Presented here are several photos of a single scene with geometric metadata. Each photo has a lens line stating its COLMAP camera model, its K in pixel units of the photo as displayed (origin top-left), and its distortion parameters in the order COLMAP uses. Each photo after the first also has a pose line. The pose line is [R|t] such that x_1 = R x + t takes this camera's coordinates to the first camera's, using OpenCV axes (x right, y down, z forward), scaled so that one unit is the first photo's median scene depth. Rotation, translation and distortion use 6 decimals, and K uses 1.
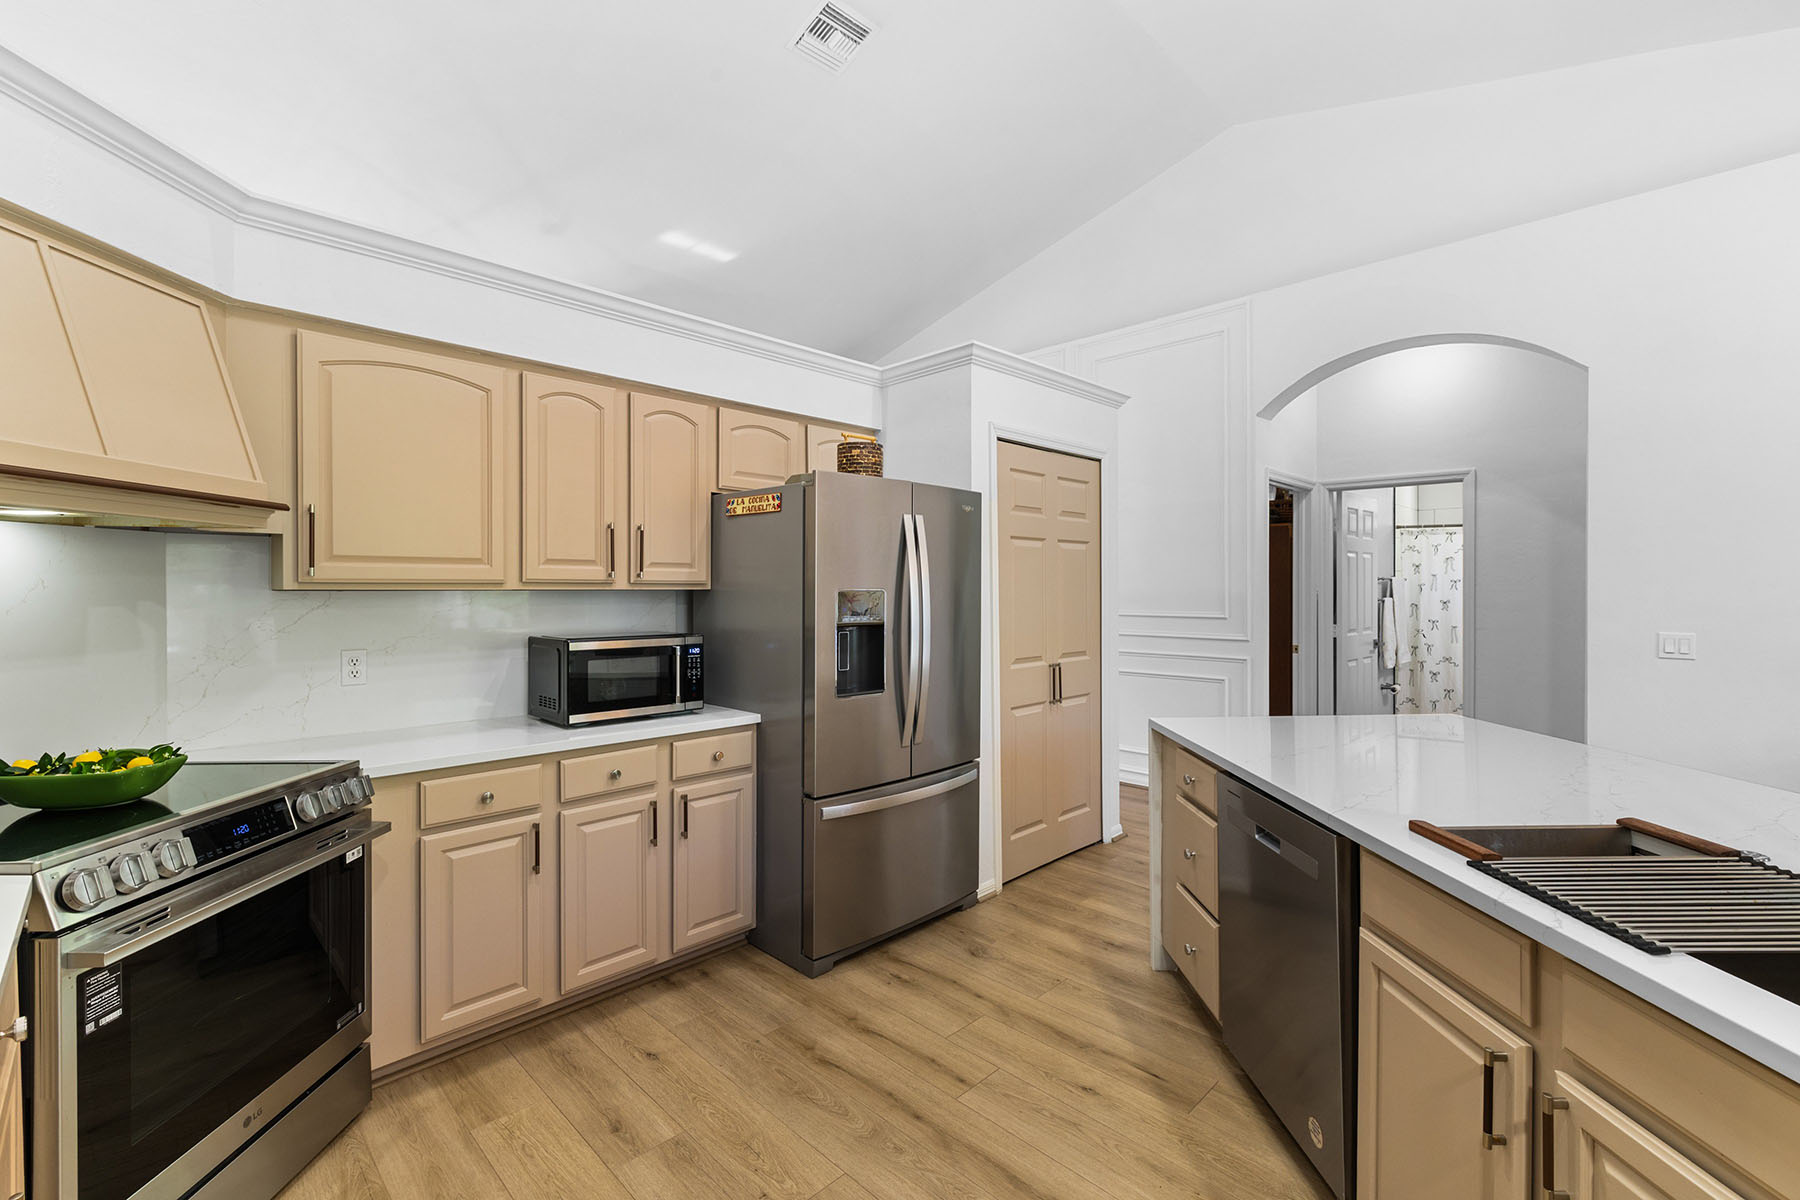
lens RADIAL K [[777.8, 0, 892.0], [0, 777.8, 590.6], [0, 0, 1]] dist [0.000090, 0.001415]
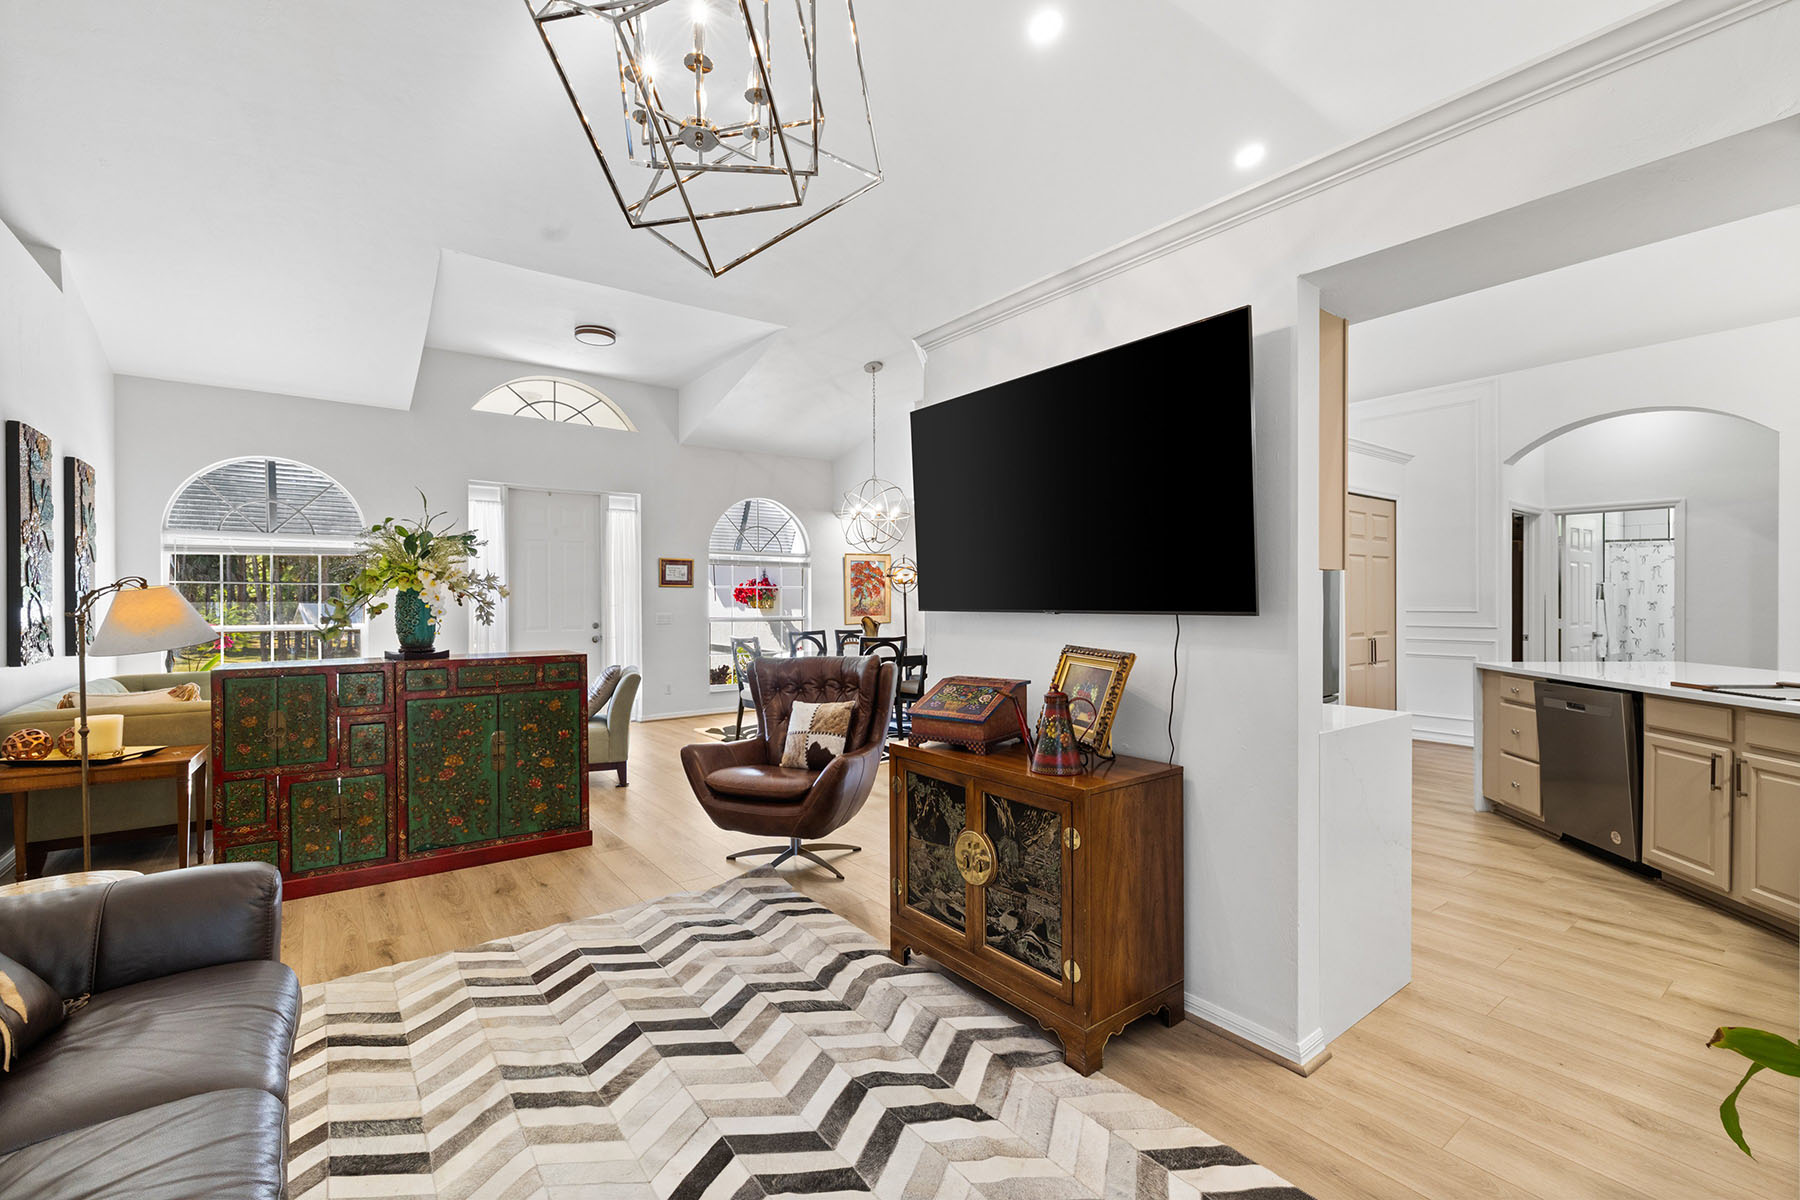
lens RADIAL K [[777.8, 0, 890.6], [0, 777.8, 604.6], [0, 0, 1]] dist [0.000090, 0.001415]
pose [[0.990371, -0.000433, -0.138439, -0.682220], [0.000437, 1.000000, 0.000000, 0.038462], [0.138439, -0.000060, 0.990371, -0.838112]]
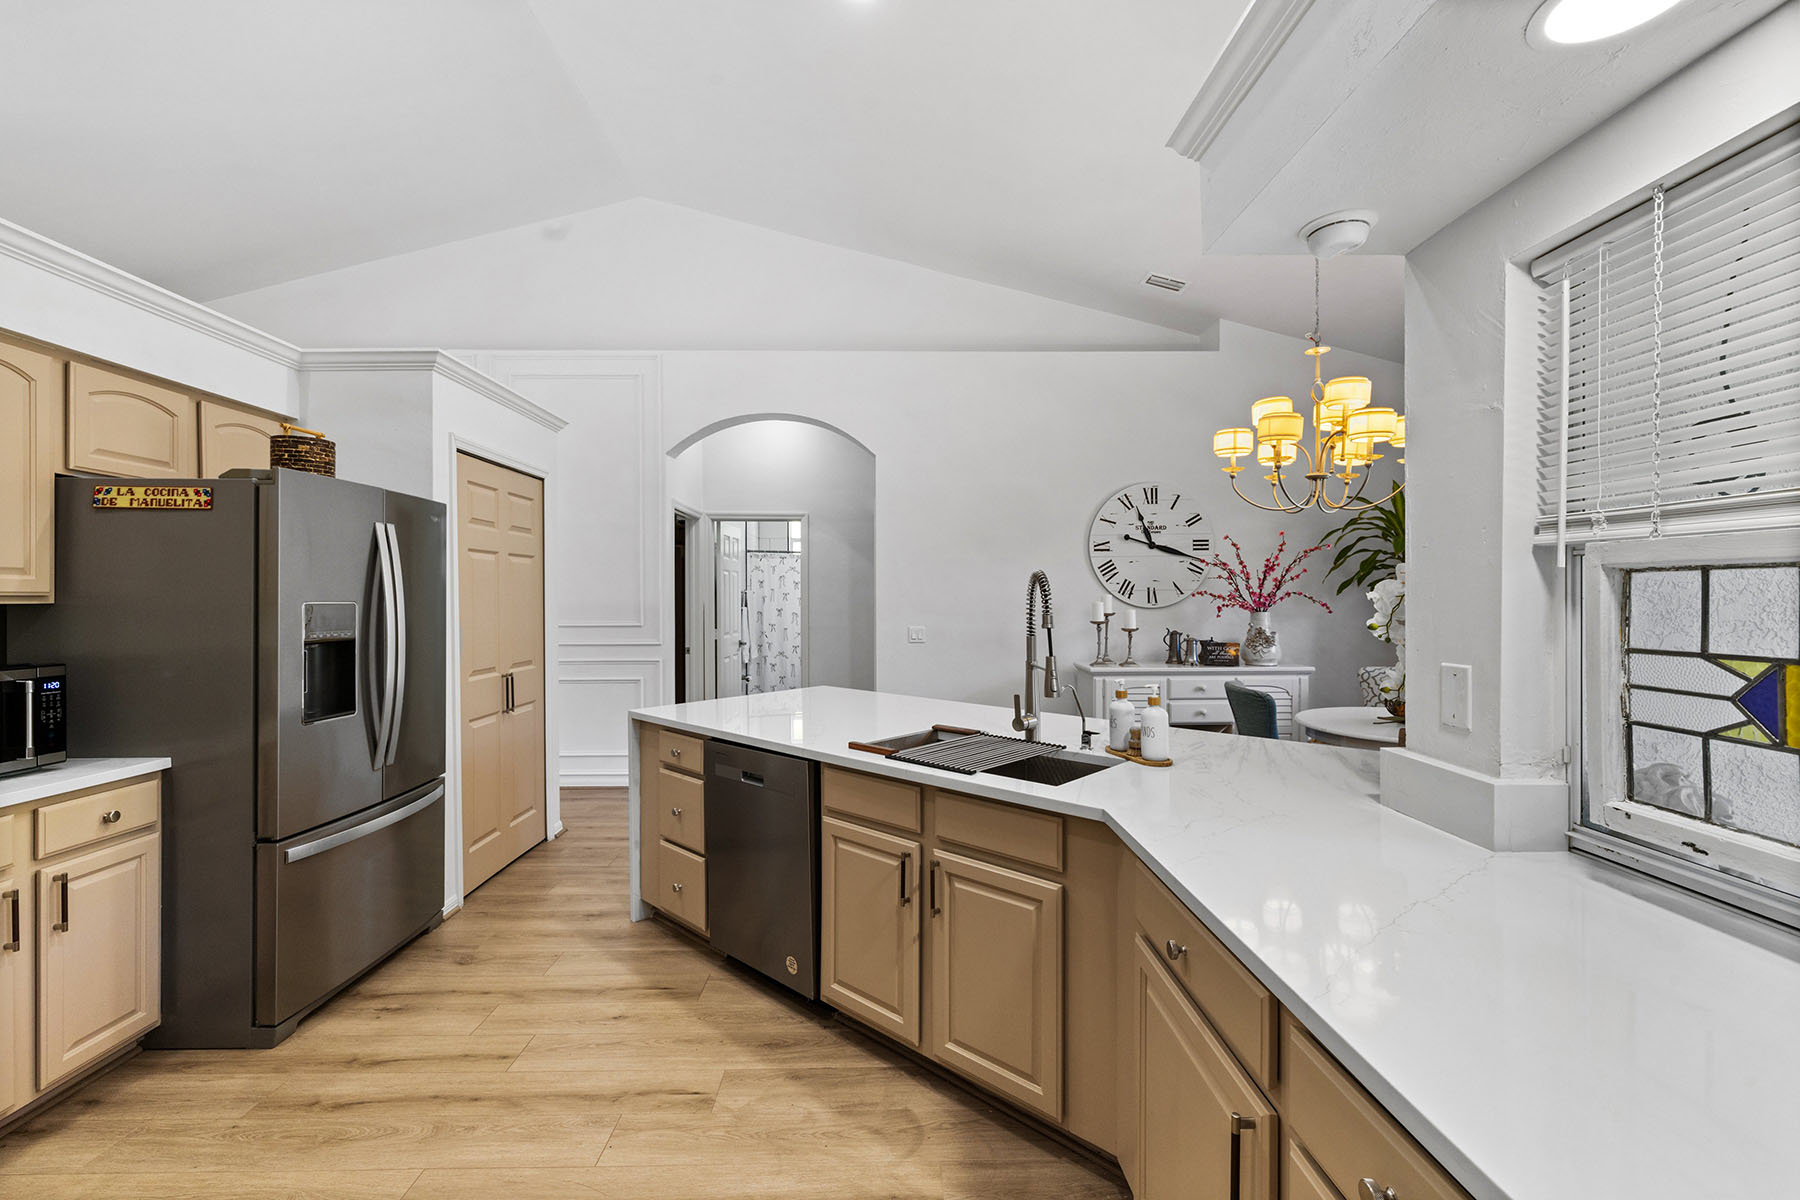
lens RADIAL K [[777.8, 0, 893.1], [0, 777.8, 597.1], [0, 0, 1]] dist [0.000090, 0.001415]
pose [[0.692764, 0.000009, 0.721164, -0.241961], [0.004485, 0.999981, -0.004321, -0.001063], [-0.721151, 0.006228, 0.692750, -0.108016]]
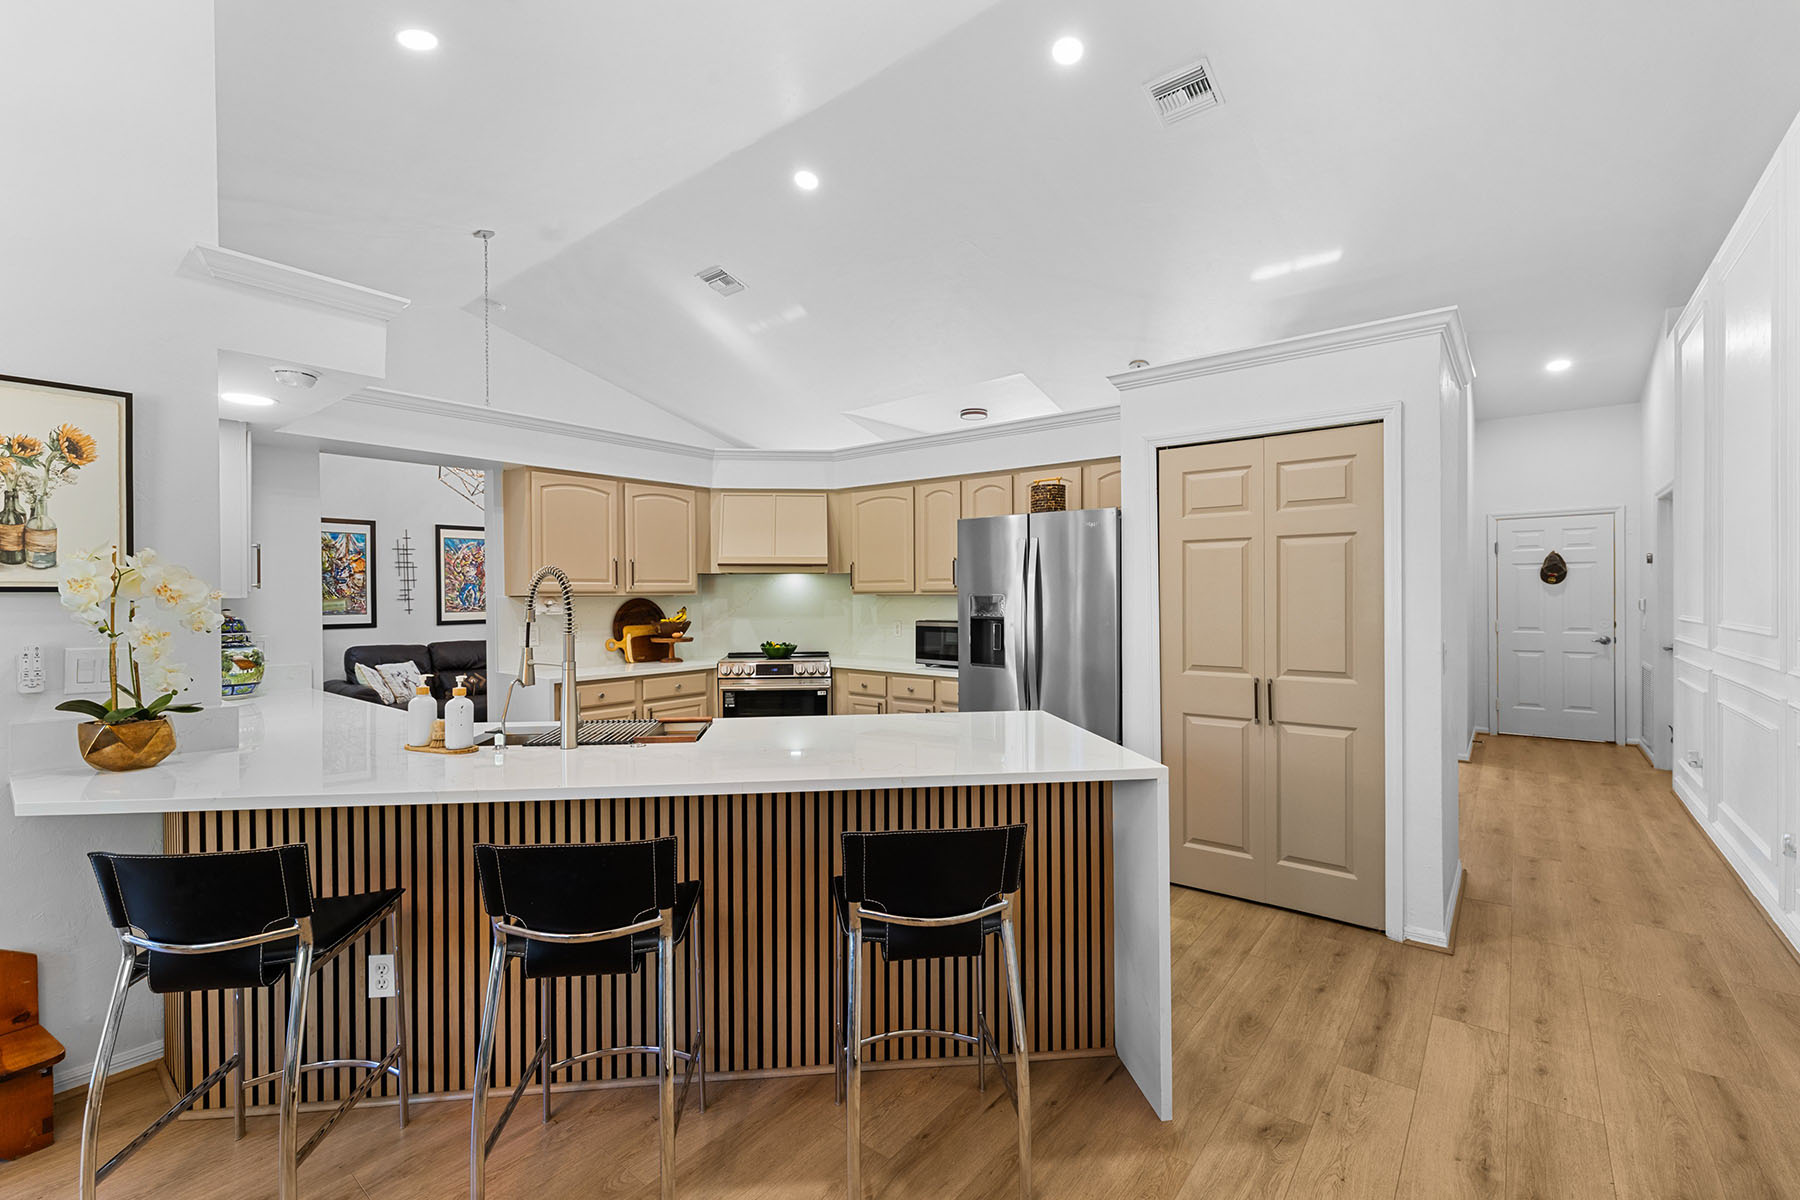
lens RADIAL K [[777.8, 0, 891.1], [0, 777.8, 598.7], [0, 0, 1]] dist [0.000090, 0.001415]
pose [[0.106597, 0.006295, -0.994282, 1.405255], [0.000492, 0.999980, 0.006384, -0.003497], [0.994302, -0.001170, 0.106592, 0.663915]]
